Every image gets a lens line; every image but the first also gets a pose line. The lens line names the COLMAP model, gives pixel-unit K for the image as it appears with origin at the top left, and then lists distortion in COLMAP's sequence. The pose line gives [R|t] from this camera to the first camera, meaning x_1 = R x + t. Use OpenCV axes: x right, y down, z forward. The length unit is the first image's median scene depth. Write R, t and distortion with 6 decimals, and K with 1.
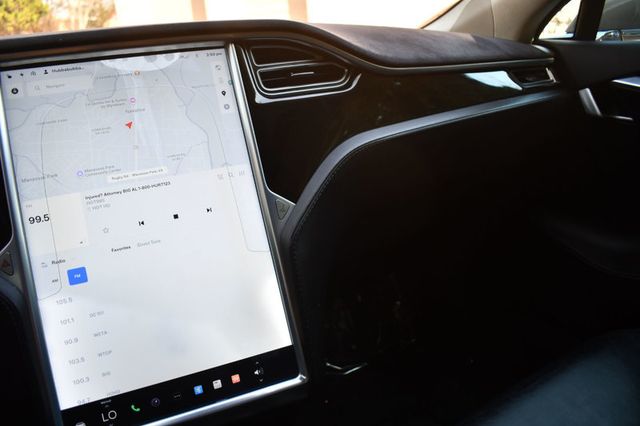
lens RADIAL K [[483.8, 0, 318.5], [0, 483.8, 209.1], [0, 0, 1]] dist [-0.104736, 0.016805]
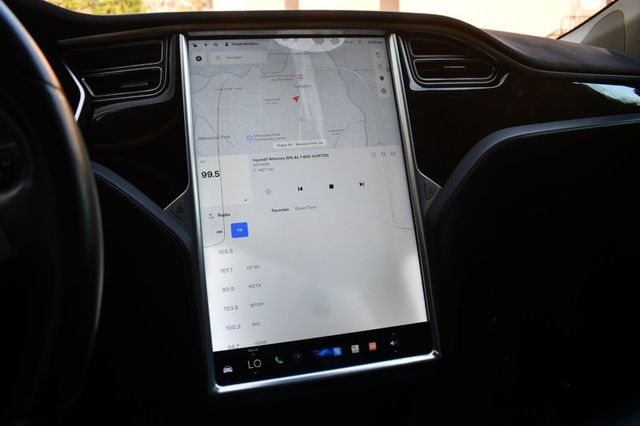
lens RADIAL K [[483.8, 0, 320.0], [0, 483.8, 211.1], [0, 0, 1]] dist [-0.104736, 0.016805]
pose [[0.984666, 0.095037, -0.146287, -0.159349], [-0.100852, 0.994359, -0.032842, 0.107303], [0.142341, 0.047092, 0.988697, -0.063654]]
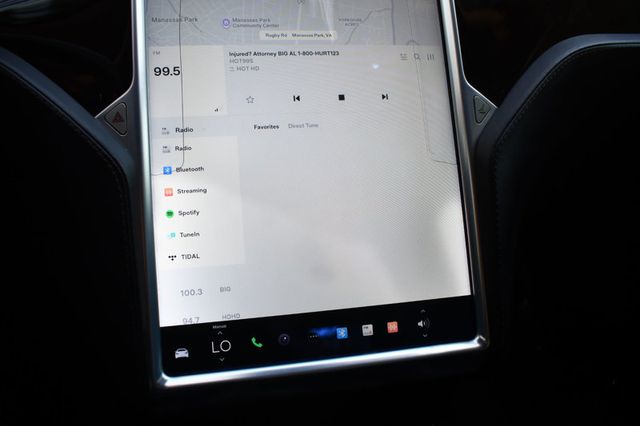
lens RADIAL K [[545.8, 0, 334.8], [0, 545.8, 205.1], [0, 0, 1]] dist [-0.106732, -0.015012]
pose [[0.982444, 0.134724, -0.129044, -0.175944], [-0.134598, 0.990852, 0.009732, 0.173202], [0.129175, 0.007808, 0.991591, 0.164512]]
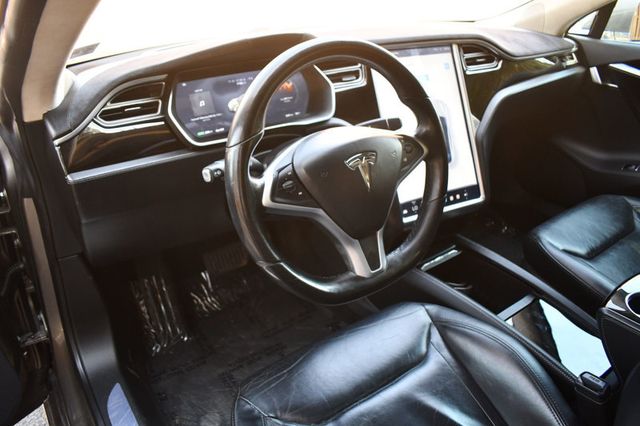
lens RADIAL K [[483.8, 0, 319.3], [0, 483.8, 211.8], [0, 0, 1]] dist [-0.104736, 0.016805]
pose [[0.995394, 0.017034, 0.094340, -1.040799], [-0.029878, 0.990195, 0.136457, 0.131830], [-0.091091, -0.138647, 0.986144, -1.212124]]
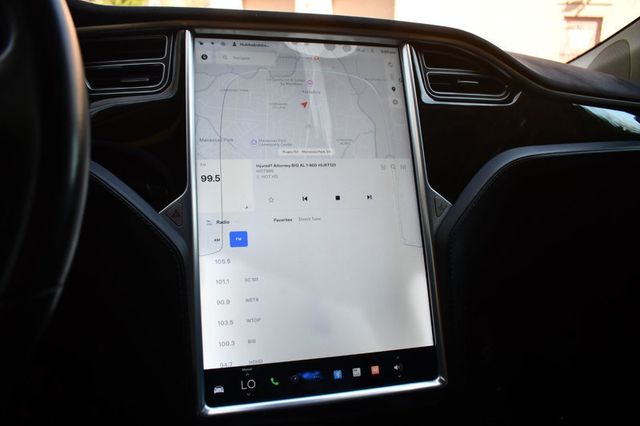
lens RADIAL K [[483.8, 0, 319.5], [0, 483.8, 211.2], [0, 0, 1]] dist [-0.104736, 0.016805]
pose [[0.983306, 0.133087, -0.124085, -0.204378], [-0.144071, 0.985981, -0.084177, 0.133709], [0.111142, 0.100648, 0.988695, -0.006696]]
